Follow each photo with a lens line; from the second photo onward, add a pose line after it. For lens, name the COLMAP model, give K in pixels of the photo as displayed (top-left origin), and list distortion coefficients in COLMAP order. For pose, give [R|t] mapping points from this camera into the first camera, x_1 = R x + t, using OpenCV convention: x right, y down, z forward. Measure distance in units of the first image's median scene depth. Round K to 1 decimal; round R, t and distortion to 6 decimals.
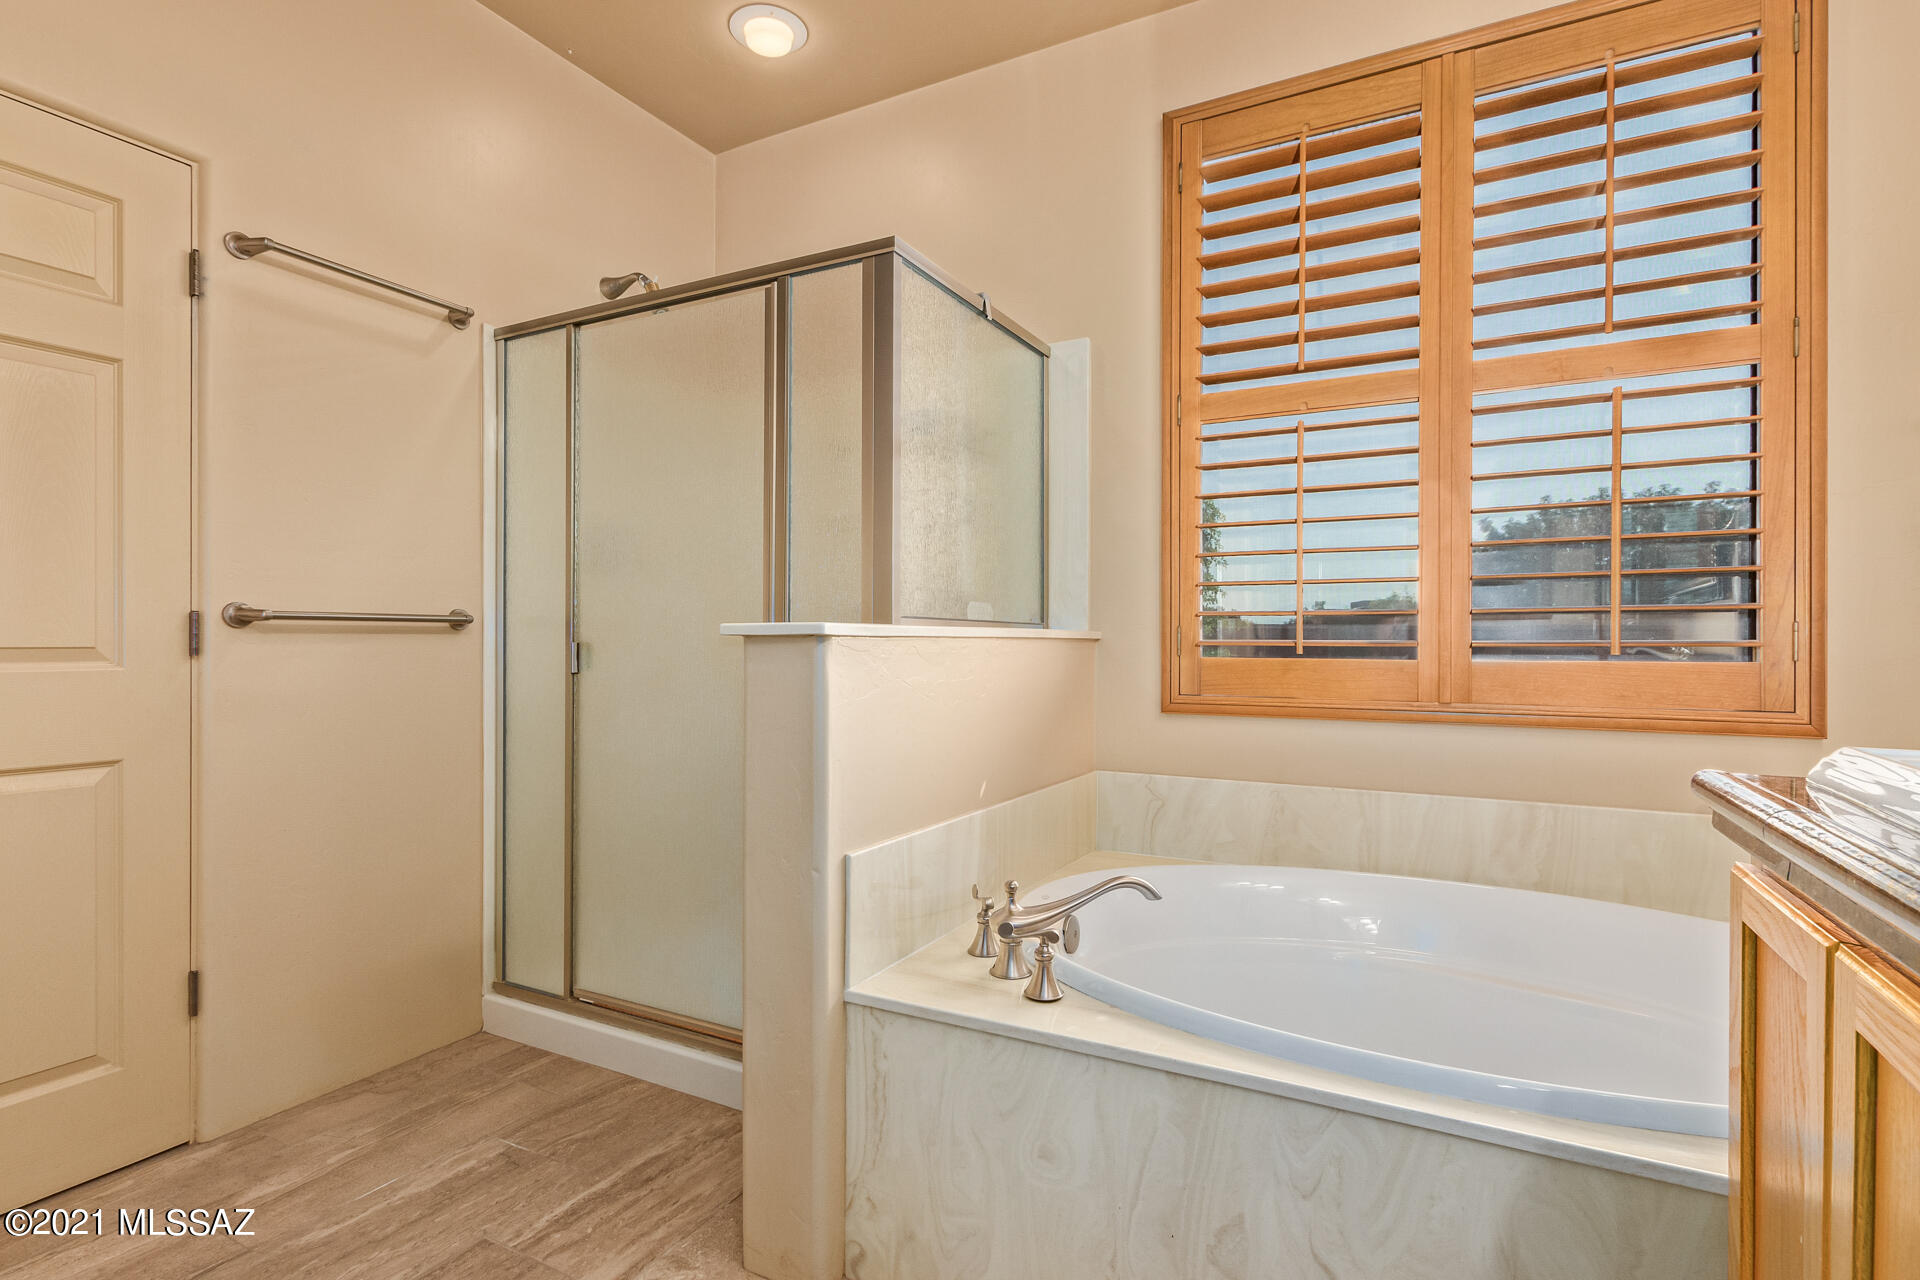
lens RADIAL K [[889.5, 0, 966.1], [0, 889.5, 649.9], [0, 0, 1]] dist [0.003966, 0.000156]
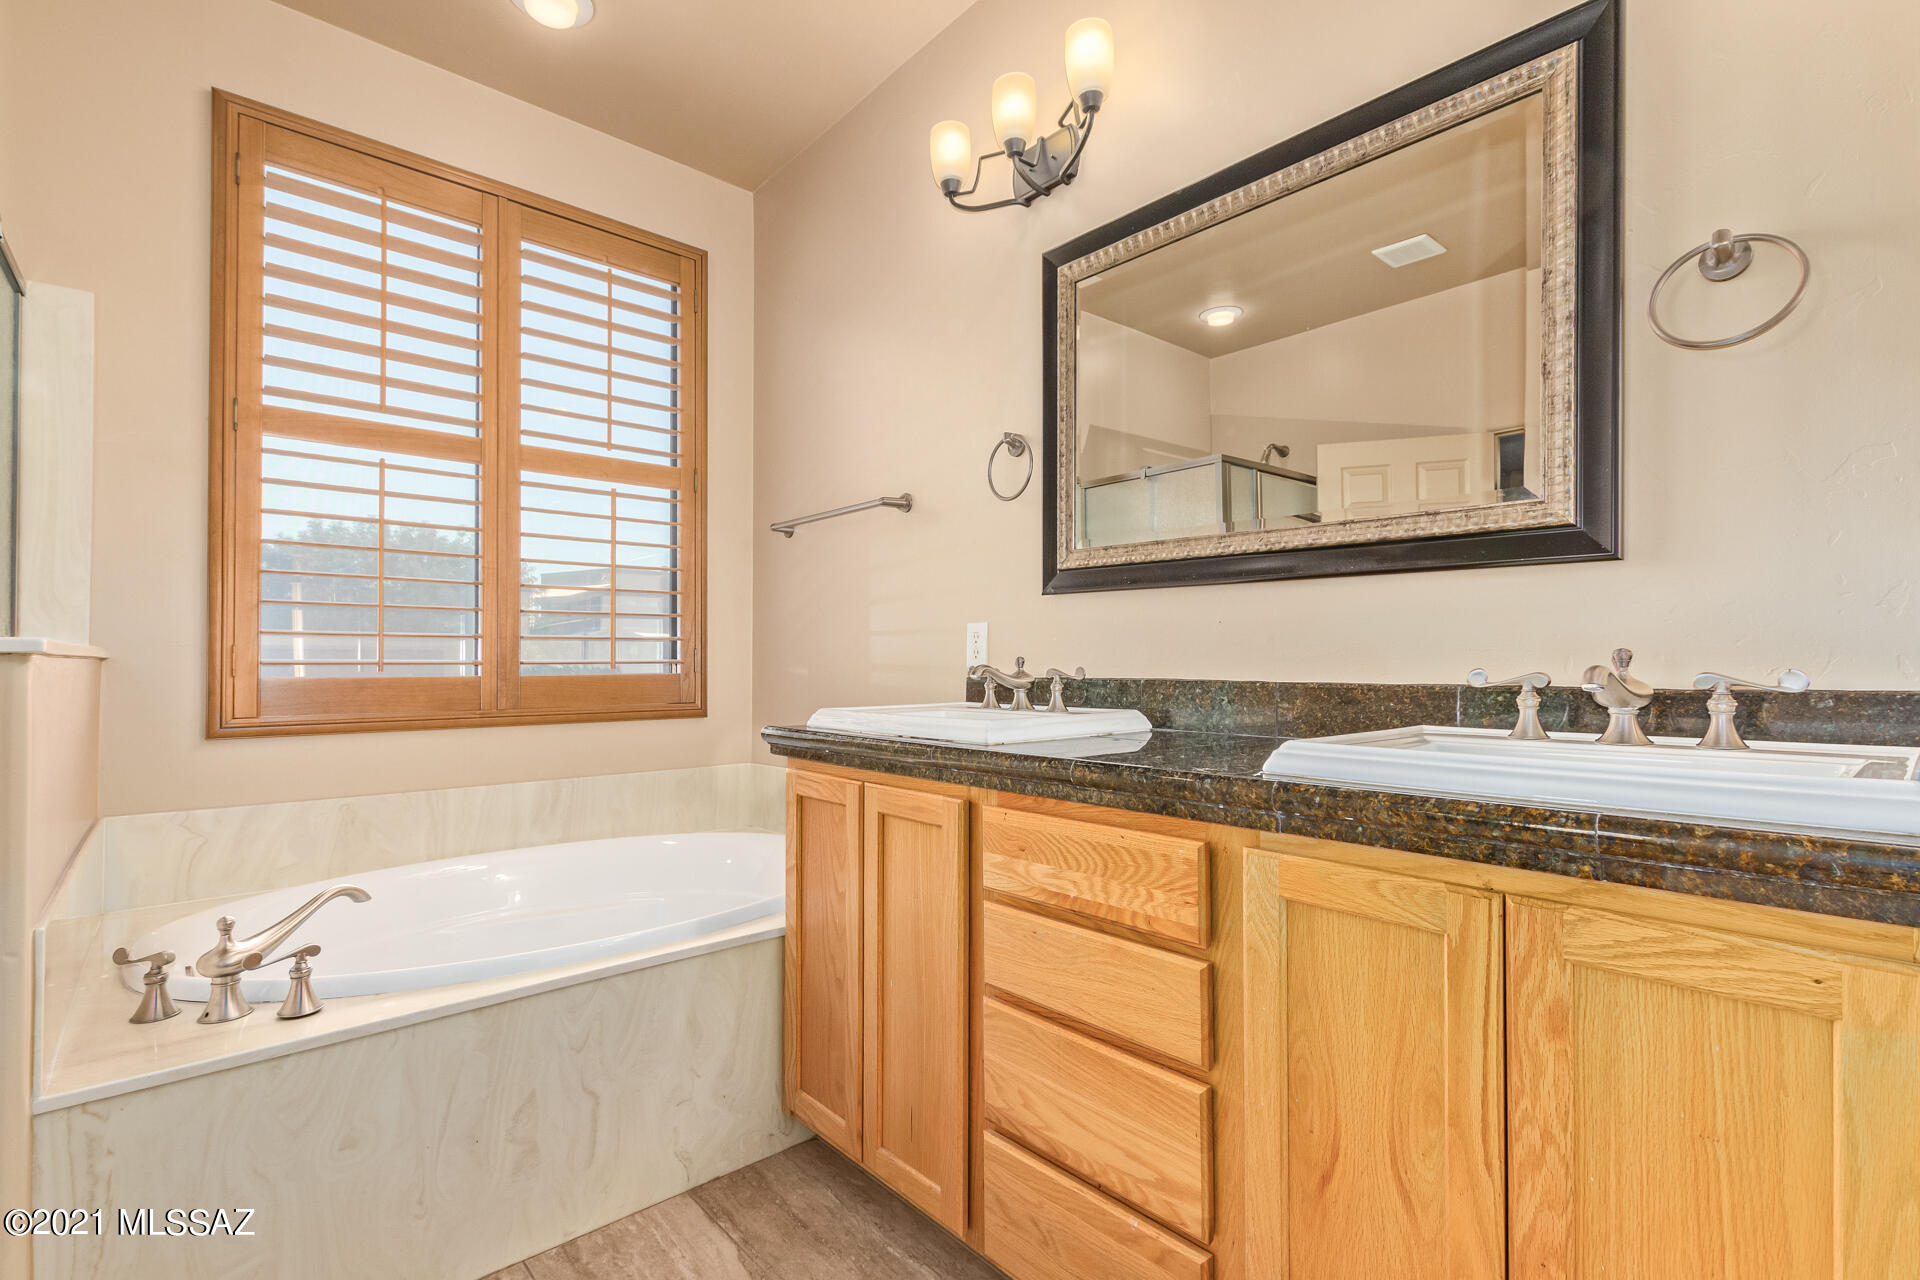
lens RADIAL K [[889.5, 0, 950.8], [0, 889.5, 649.6], [0, 0, 1]] dist [0.003966, 0.000156]
pose [[0.352847, 0.010735, 0.935619, -0.605261], [0.008078, 0.999862, -0.014519, -0.002546], [-0.935646, 0.012681, 0.352712, -0.053858]]
